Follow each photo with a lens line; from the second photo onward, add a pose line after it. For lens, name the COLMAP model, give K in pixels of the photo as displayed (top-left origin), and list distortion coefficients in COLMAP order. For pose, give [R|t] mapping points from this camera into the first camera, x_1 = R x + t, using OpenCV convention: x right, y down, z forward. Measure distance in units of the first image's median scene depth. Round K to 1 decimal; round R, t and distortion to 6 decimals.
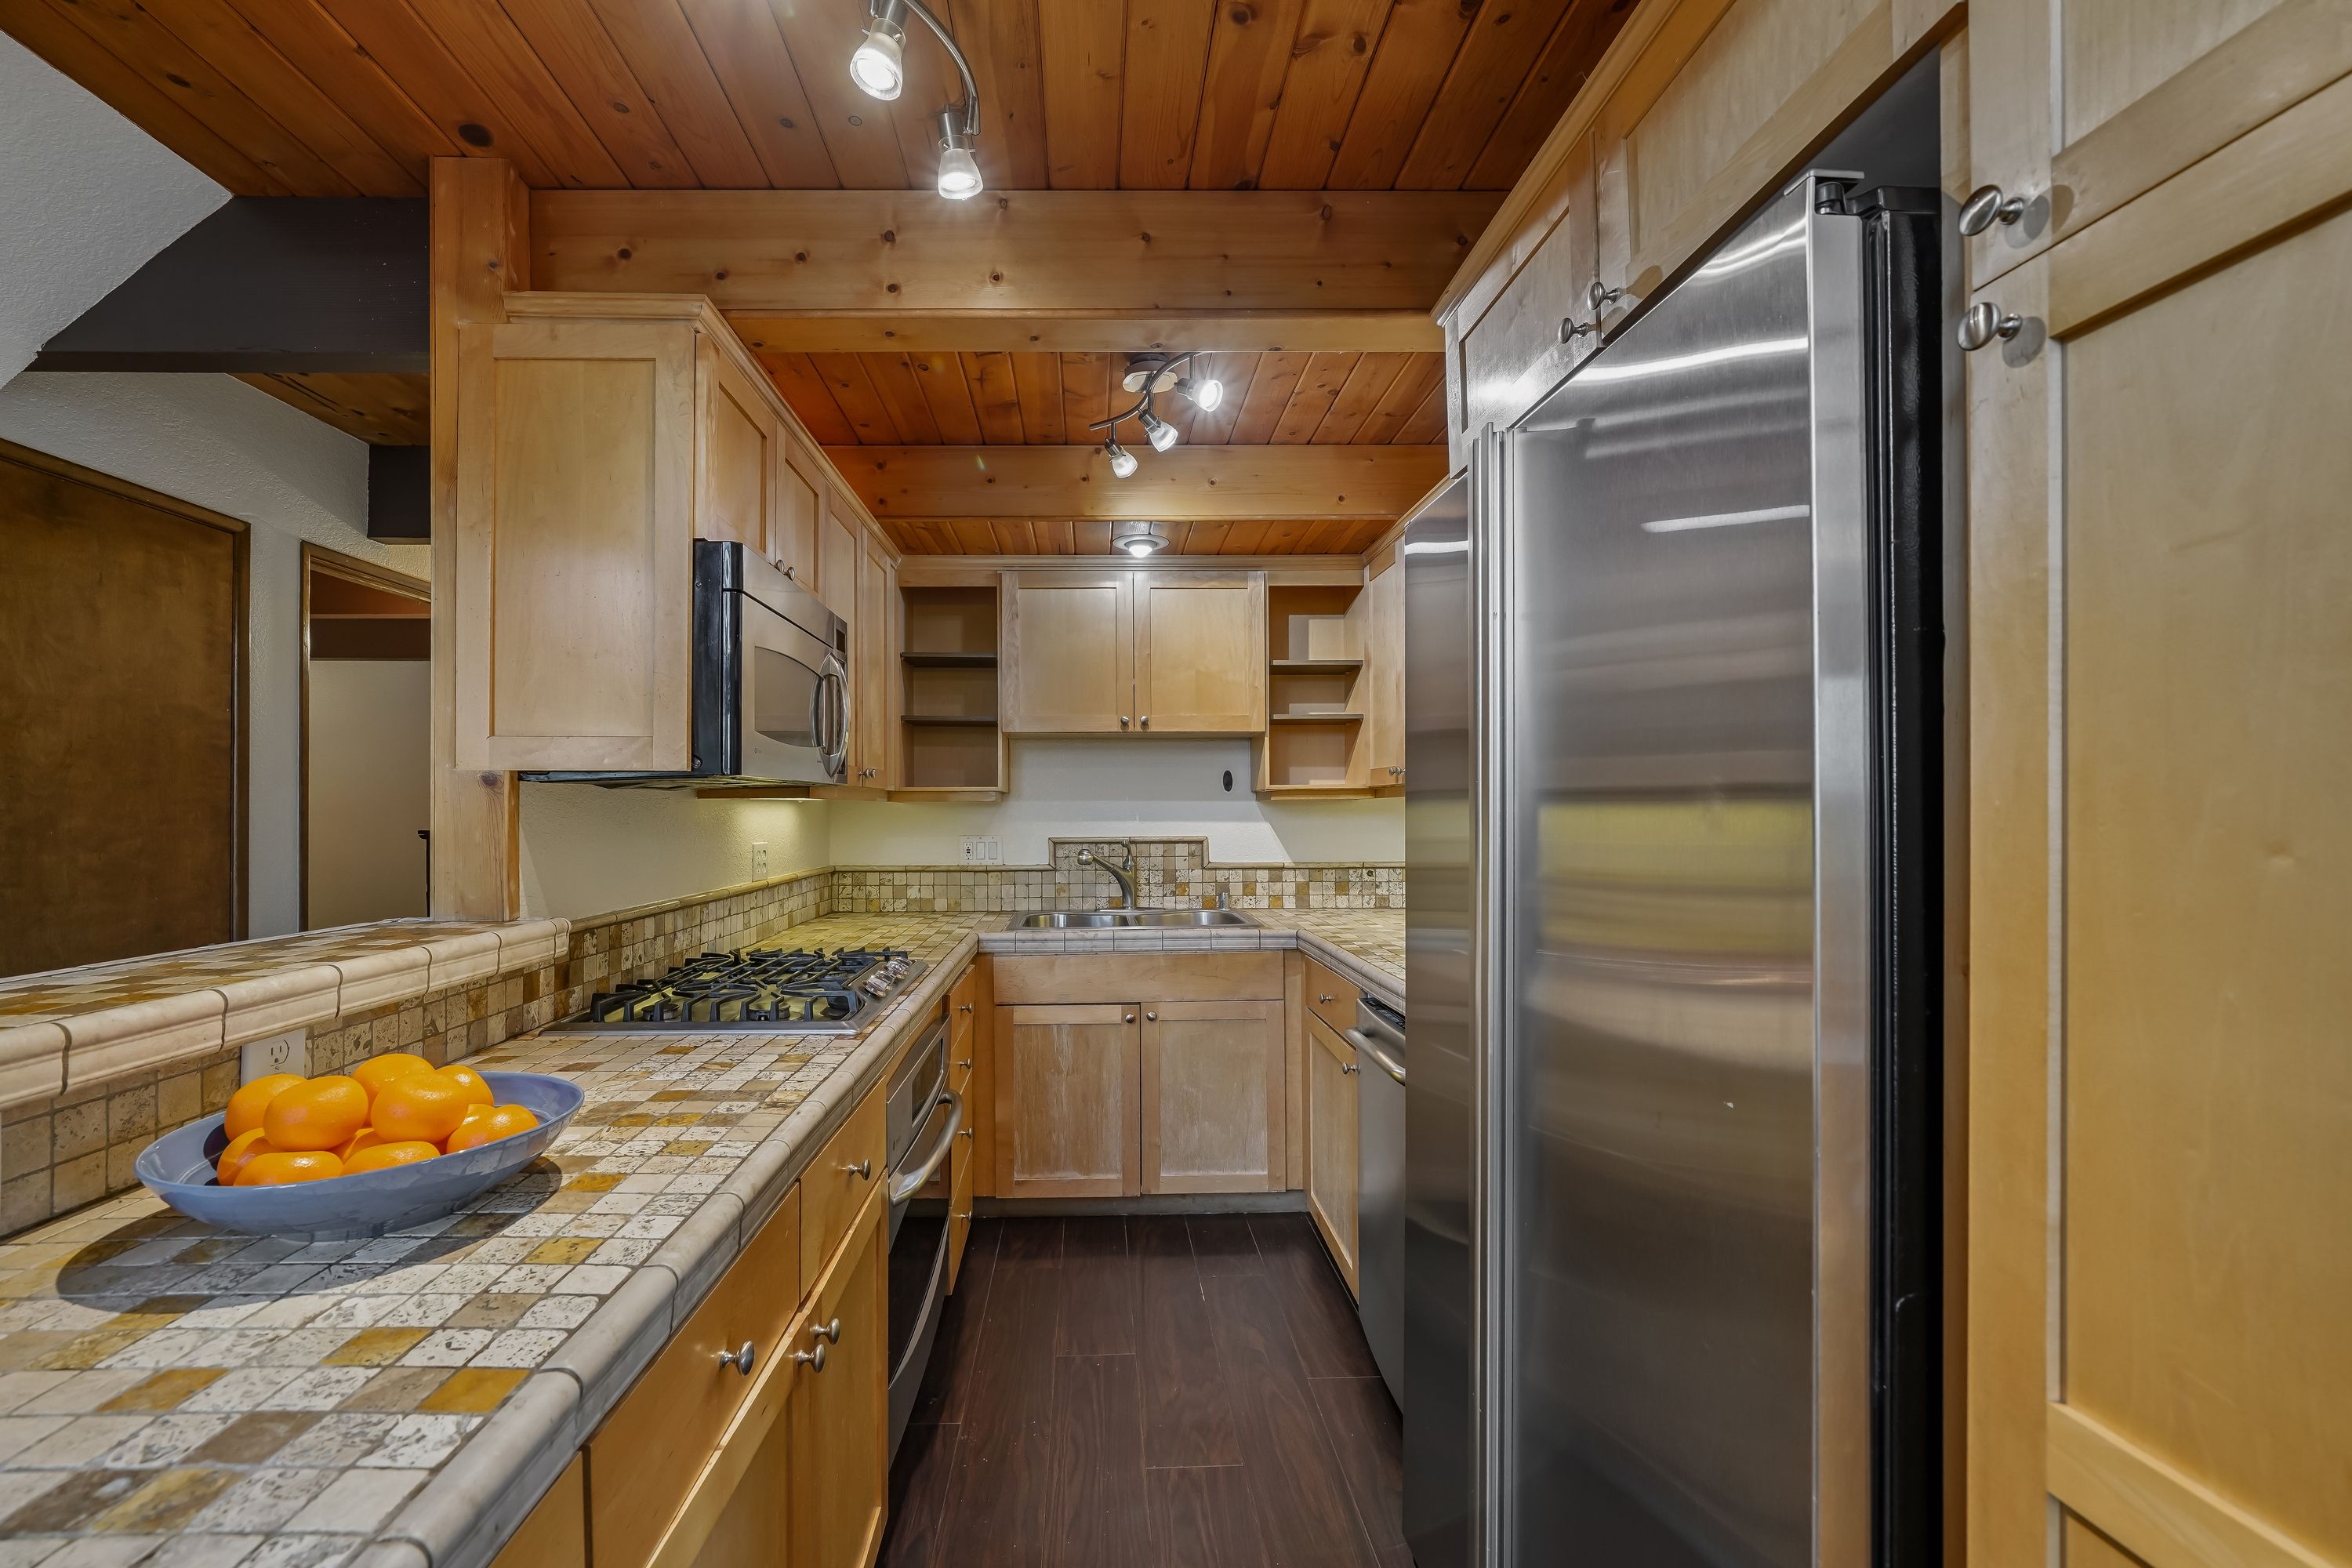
lens RADIAL K [[923.1, 0, 1122.7], [0, 923.1, 806.5], [0, 0, 1]] dist [-0.001673, -0.001072]
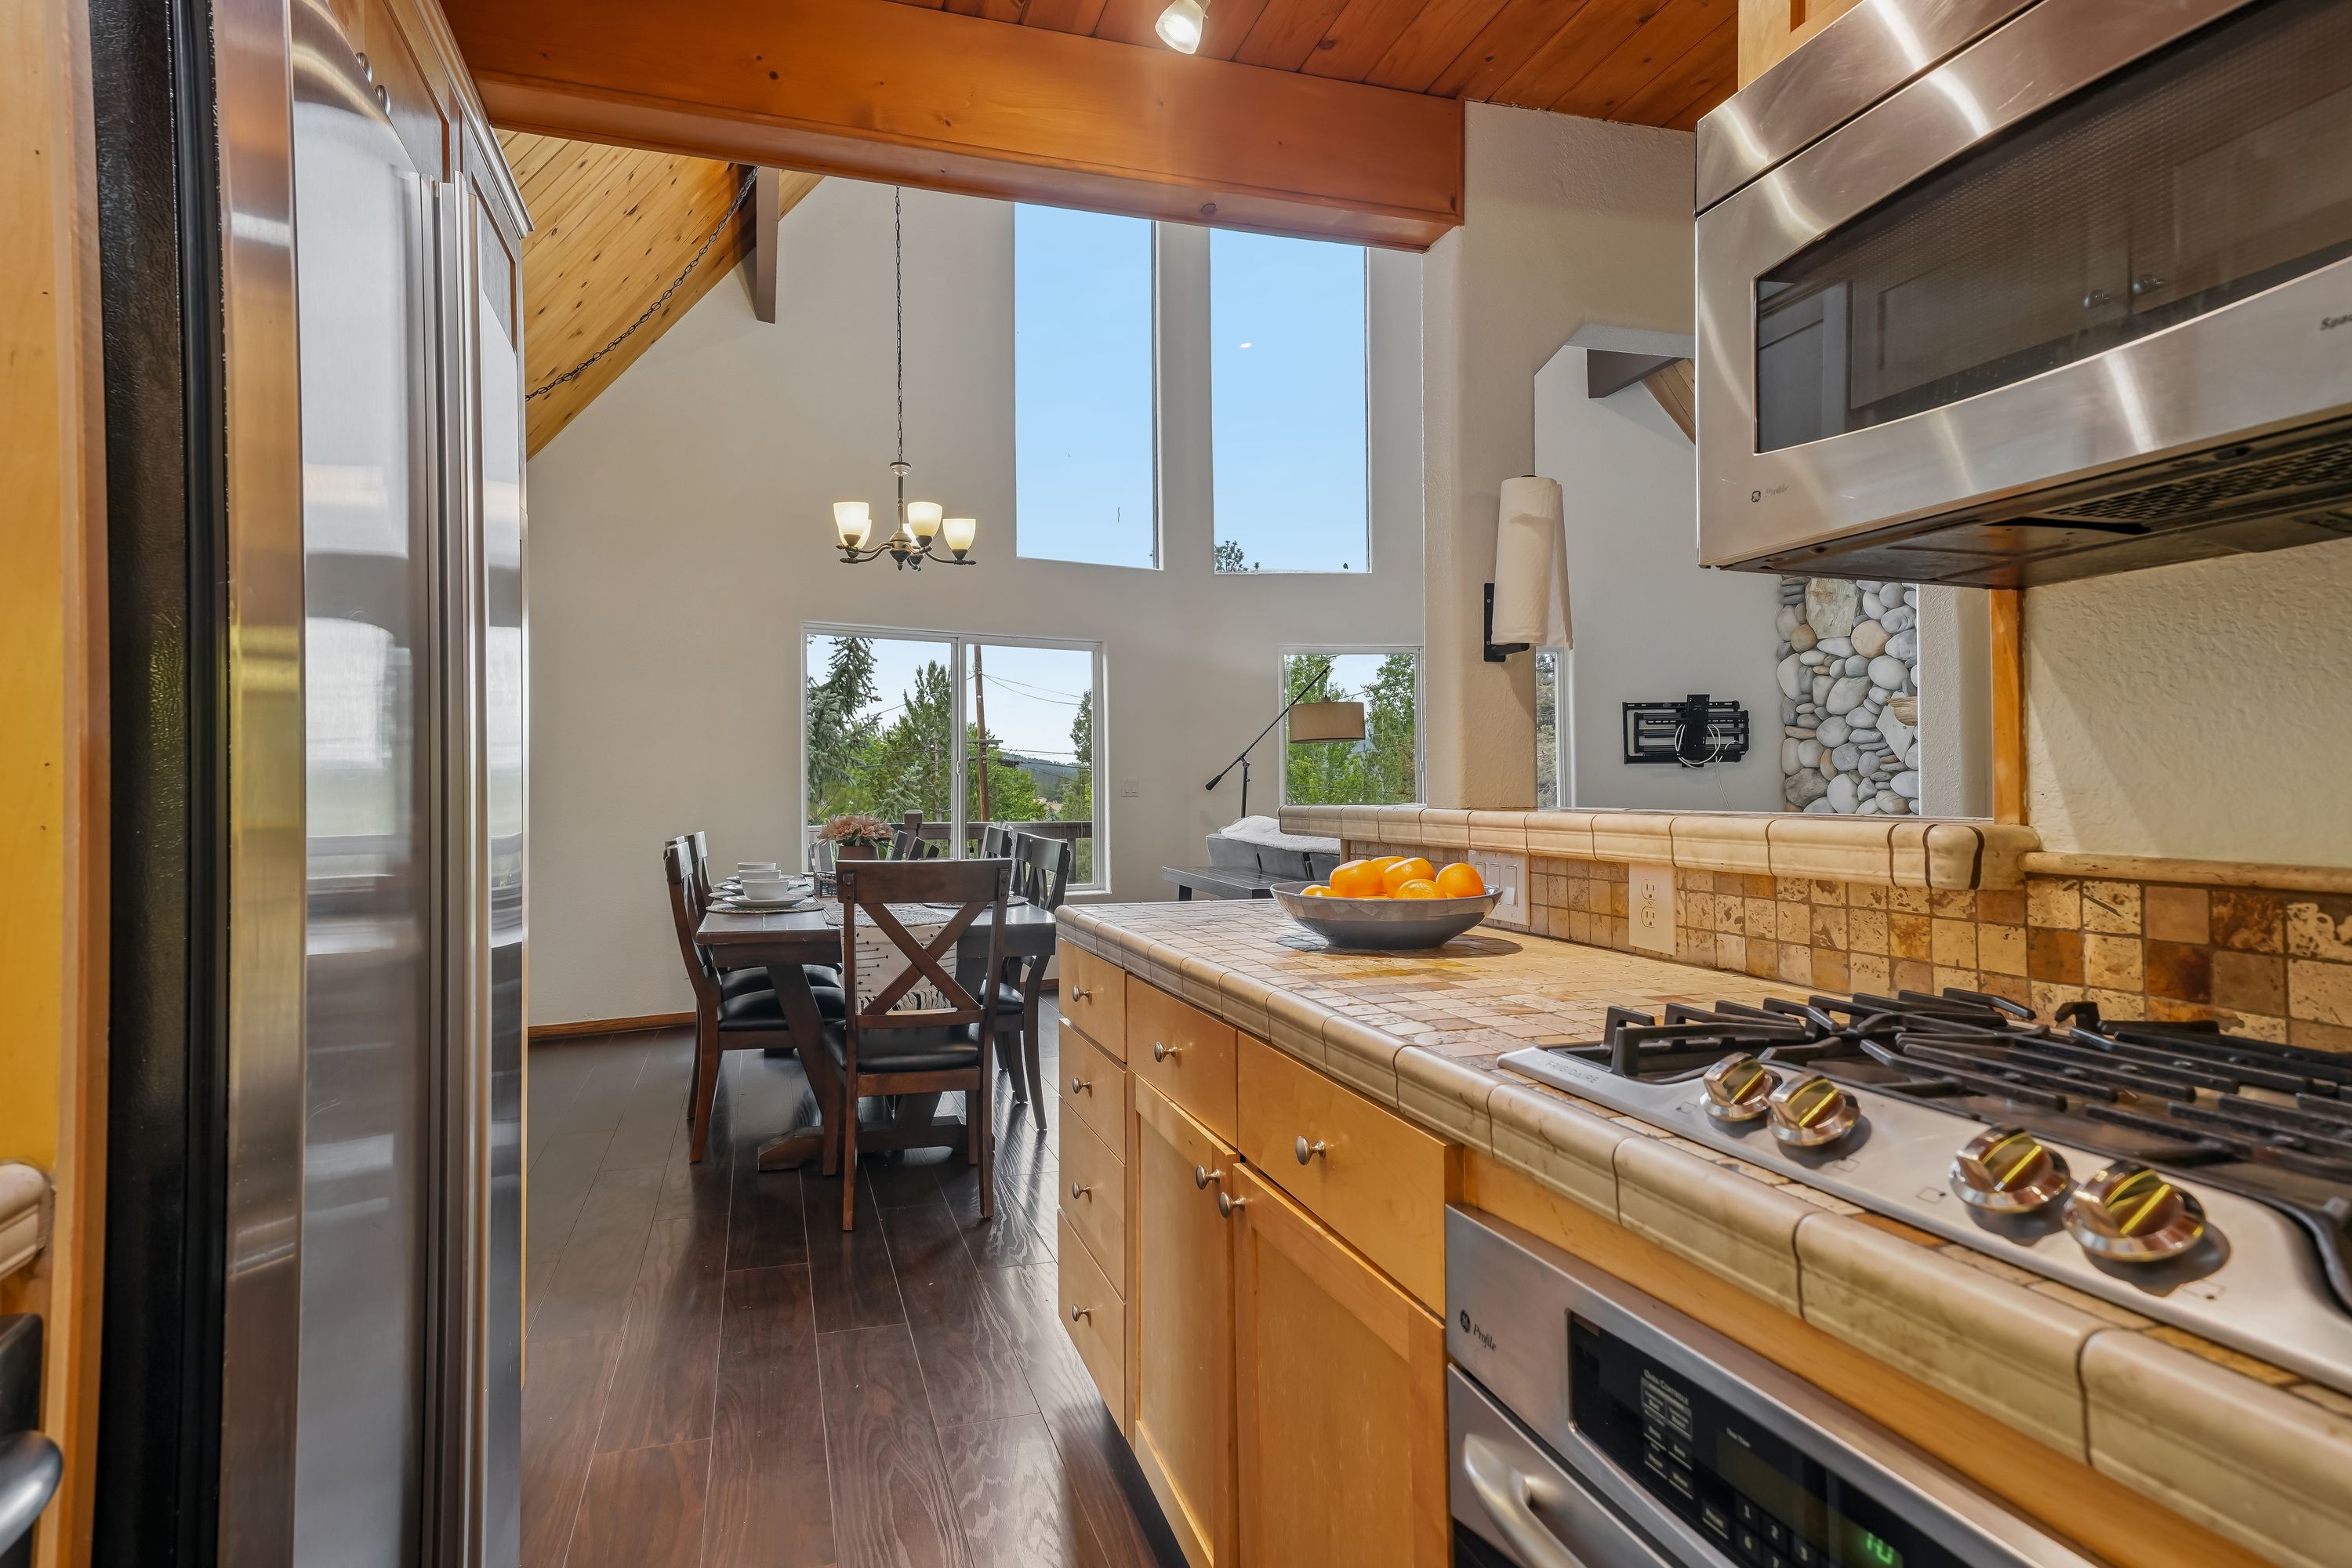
lens RADIAL K [[1188.5, 0, 1102.3], [0, 1188.5, 780.8], [0, 0, 1]] dist [0.045339, 0.001841]
pose [[-0.970586, 0.008784, -0.240595, 0.042728], [0.011119, 0.999903, -0.008349, 0.045061], [0.240498, -0.010778, -0.970590, 0.782337]]
